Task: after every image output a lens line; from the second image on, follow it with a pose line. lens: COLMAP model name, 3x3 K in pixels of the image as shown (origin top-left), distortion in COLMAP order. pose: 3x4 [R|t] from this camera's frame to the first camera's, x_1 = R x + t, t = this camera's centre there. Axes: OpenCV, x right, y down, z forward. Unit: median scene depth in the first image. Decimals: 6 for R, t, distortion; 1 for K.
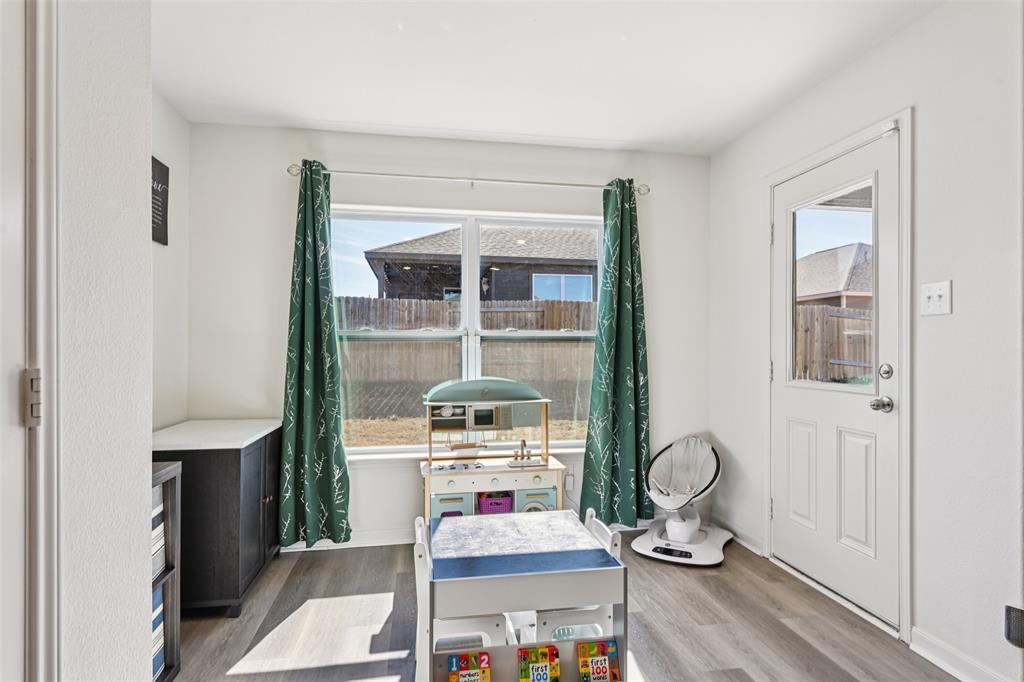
lens RADIAL K [[531.4, 0, 541.4], [0, 531.4, 344.2], [0, 0, 1]] dist [0.015264, -0.010218]
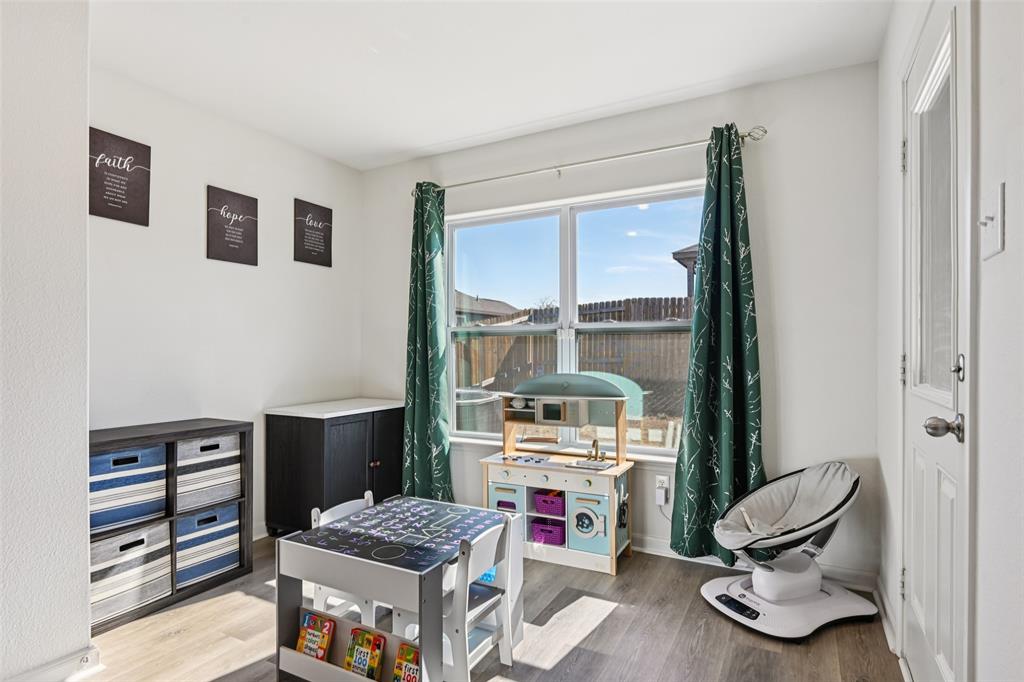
lens RADIAL K [[531.4, 0, 517.7], [0, 531.4, 346.9], [0, 0, 1]] dist [0.015264, -0.010218]
pose [[0.788367, -0.006018, -0.615176, 0.431708], [0.008422, 0.999964, 0.001010, 0.017074], [0.615148, -0.005977, 0.788389, 0.194391]]
